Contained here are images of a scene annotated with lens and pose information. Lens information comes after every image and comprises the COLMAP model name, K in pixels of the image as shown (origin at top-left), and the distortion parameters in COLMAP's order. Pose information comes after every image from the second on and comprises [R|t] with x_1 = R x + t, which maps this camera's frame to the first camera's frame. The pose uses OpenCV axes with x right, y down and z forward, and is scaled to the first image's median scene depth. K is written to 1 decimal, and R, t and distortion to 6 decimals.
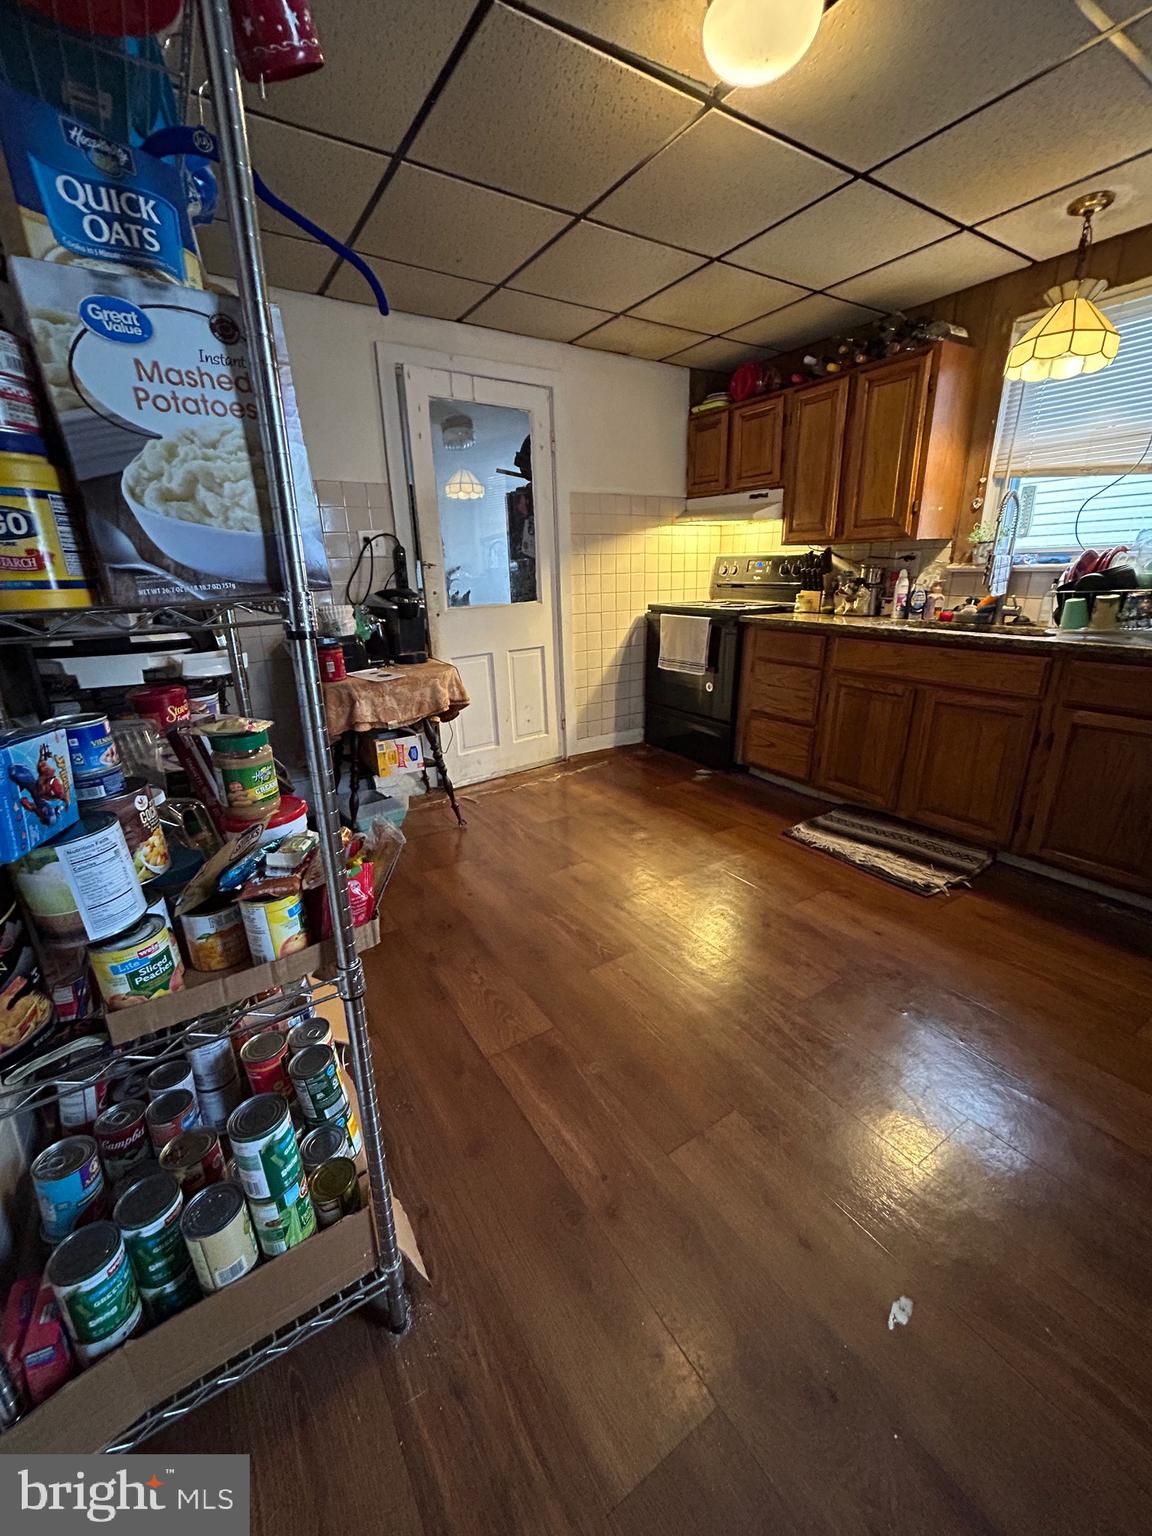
lens RADIAL K [[616.6, 0, 577.3], [0, 616.6, 771.8], [0, 0, 1]] dist [0.000227, 0.000352]
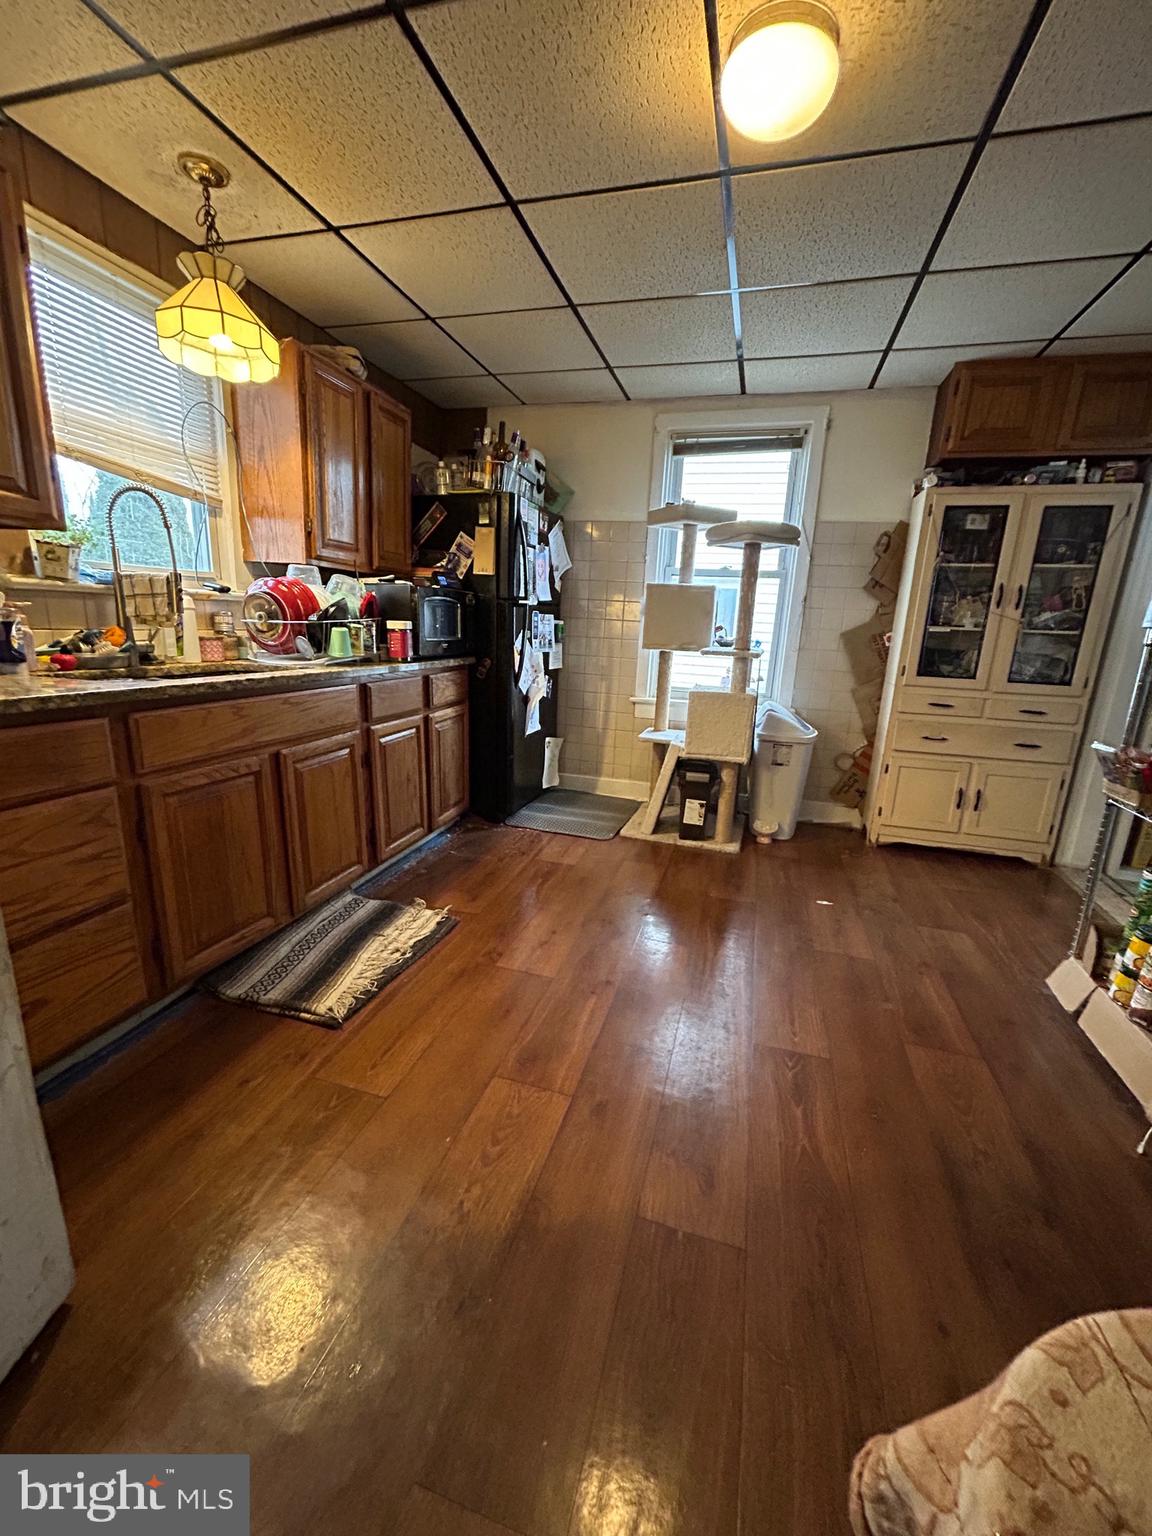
lens RADIAL K [[616.6, 0, 577.3], [0, 616.6, 771.8], [0, 0, 1]] dist [0.000227, 0.000352]
pose [[-0.656754, -0.184411, 0.731209, -0.240406], [0.207784, 0.887852, 0.410542, -0.361986], [-0.724914, 0.421559, -0.544783, 1.215805]]
